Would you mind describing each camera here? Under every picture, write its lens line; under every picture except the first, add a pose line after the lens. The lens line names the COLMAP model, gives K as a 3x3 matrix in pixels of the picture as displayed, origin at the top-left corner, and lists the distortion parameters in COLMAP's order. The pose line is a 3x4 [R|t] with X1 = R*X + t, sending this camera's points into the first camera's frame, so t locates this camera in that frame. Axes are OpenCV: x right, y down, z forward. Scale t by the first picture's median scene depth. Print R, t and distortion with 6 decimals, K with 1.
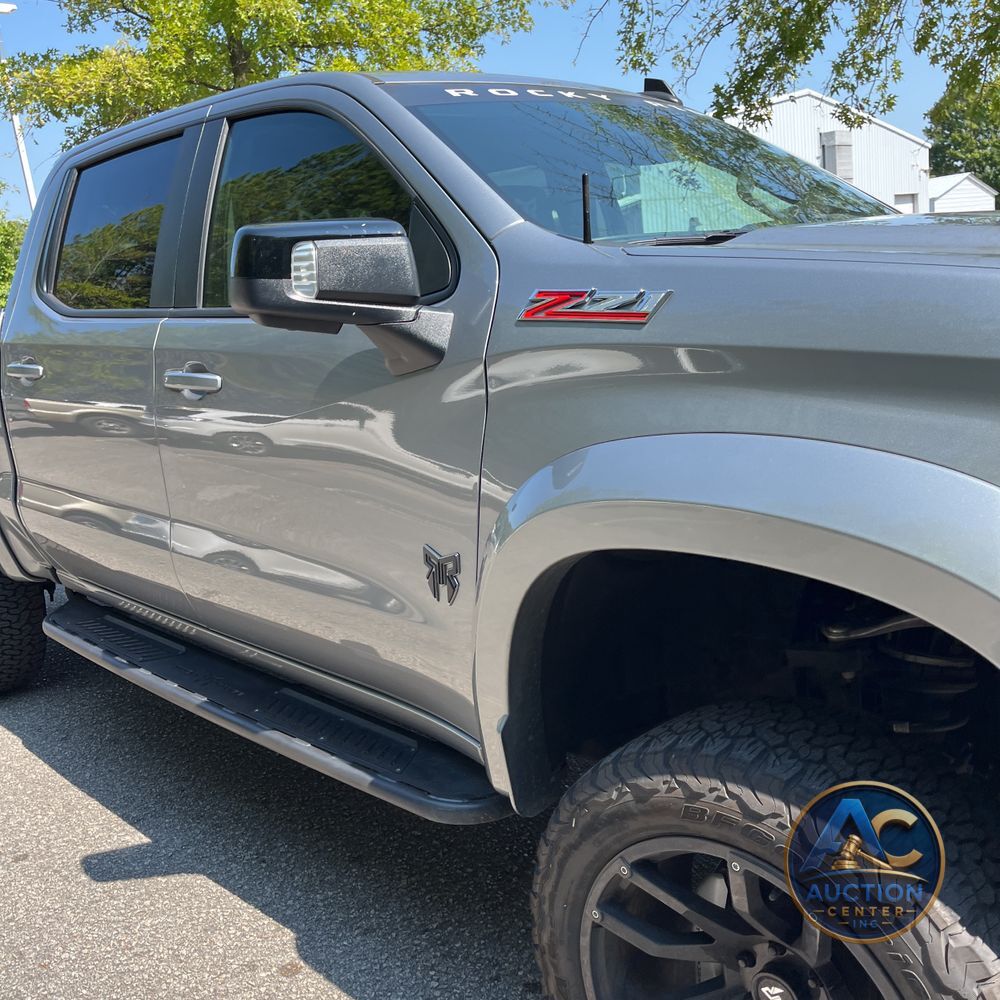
lens RADIAL K [[975.9, 0, 489.5], [0, 975.9, 501.2], [0, 0, 1]] dist [0.062114, -0.079142]
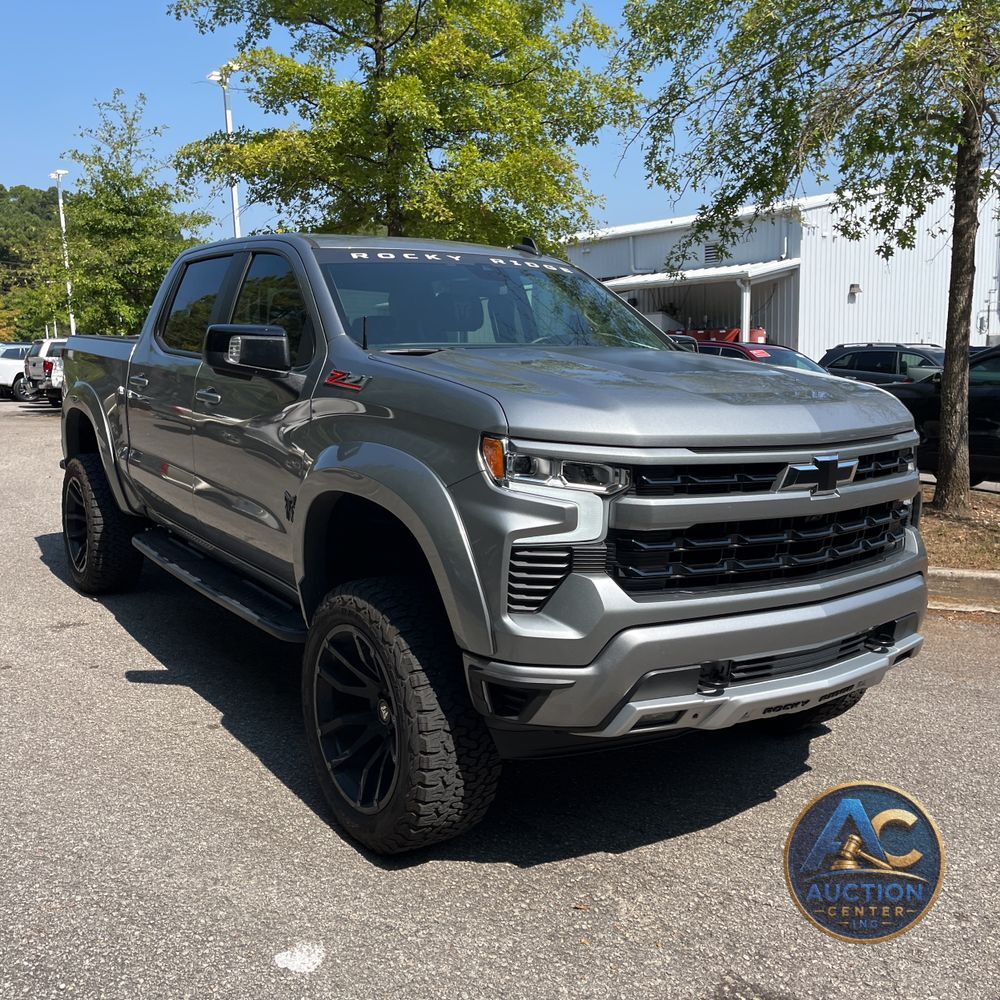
lens RADIAL K [[961.5, 0, 501.9], [0, 961.5, 483.6], [0, 0, 1]] dist [0.120418, -0.323155]
pose [[0.982741, 0.106527, -0.151237, 0.448429], [-0.114398, 0.992446, -0.044310, 0.045619], [0.145375, 0.060846, 0.987504, -0.585087]]
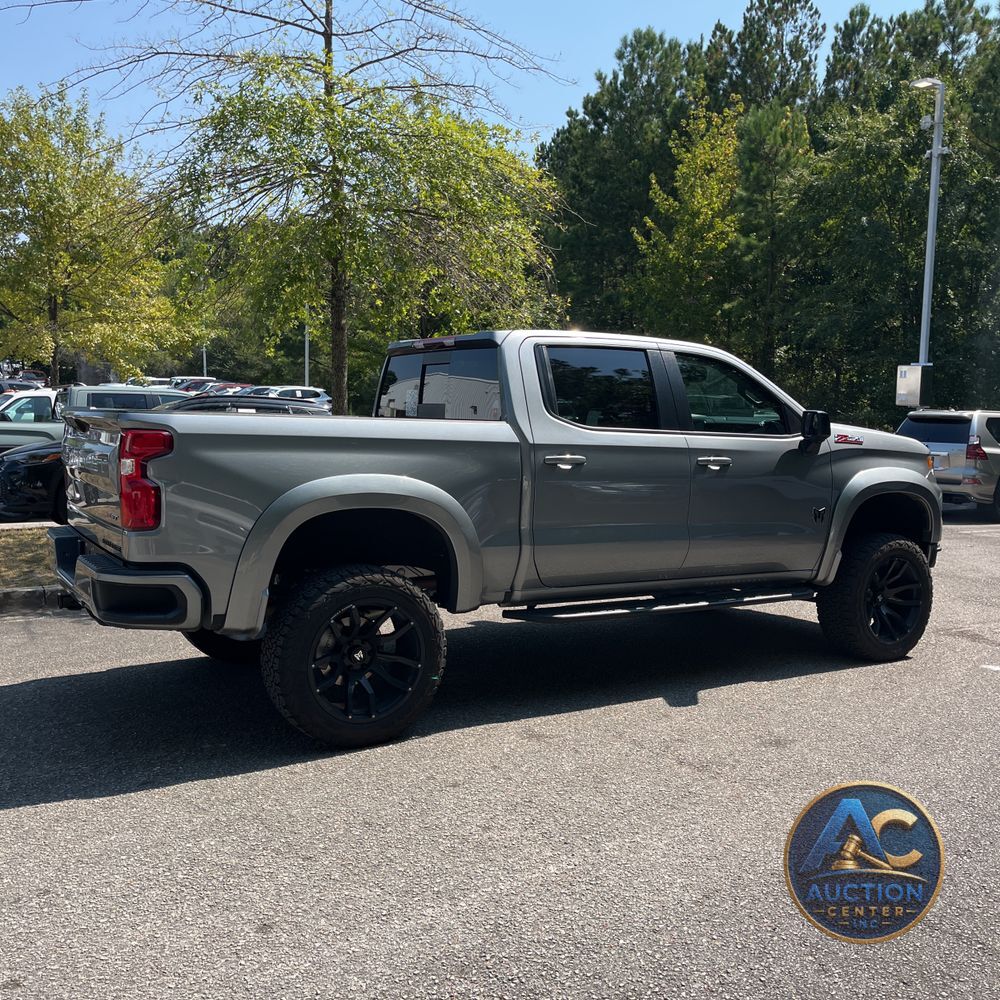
lens RADIAL K [[931.7, 0, 500.0], [0, 931.7, 500.0], [0, 0, 1]] dist [0.052932, -0.028758]
pose [[0.251445, -0.005133, 0.967858, -2.327471], [0.155797, 0.987160, -0.035240, -0.021610], [-0.955250, 0.159651, 0.249016, 0.836380]]
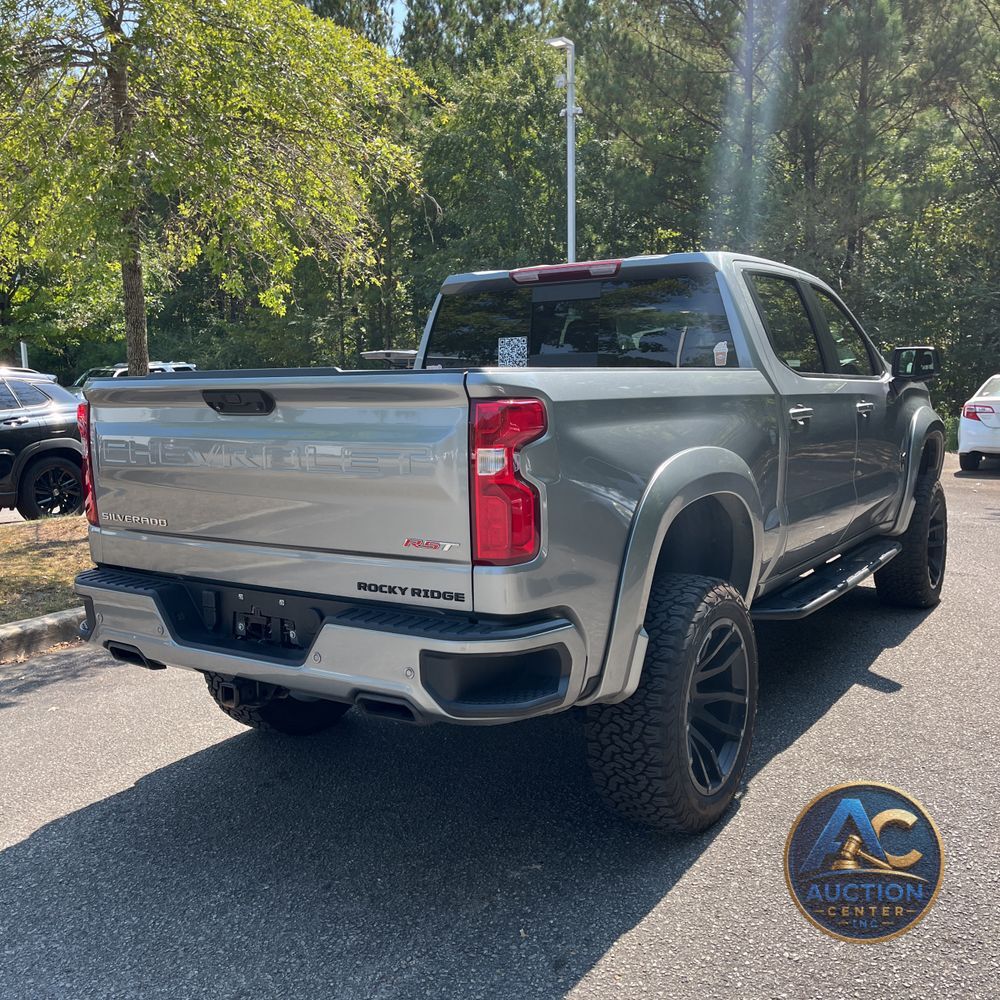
lens RADIAL K [[956.0, 0, 478.7], [0, 956.0, 501.0], [0, 0, 1]] dist [0.035300, -0.006396]
pose [[-0.167459, -0.046443, 0.984784, -1.942179], [0.230782, 0.969290, 0.084956, -0.254735], [-0.958487, 0.241497, -0.151598, 1.895905]]
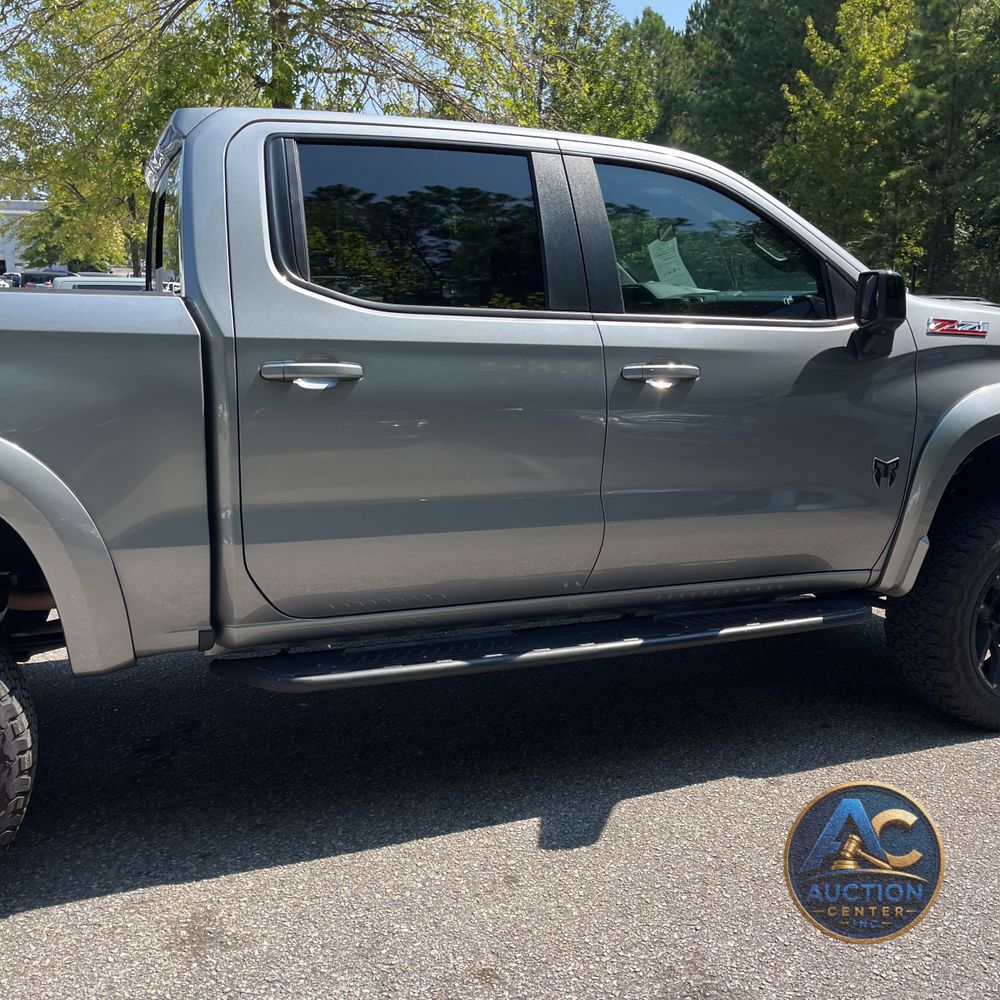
lens RADIAL K [[975.9, 0, 489.5], [0, 975.9, 501.2], [0, 0, 1]] dist [0.062114, -0.079142]
pose [[0.396383, -0.093907, 0.913270, -1.351142], [0.145135, 0.988656, 0.038667, -0.030317], [-0.906541, 0.117220, 0.405516, 0.630825]]
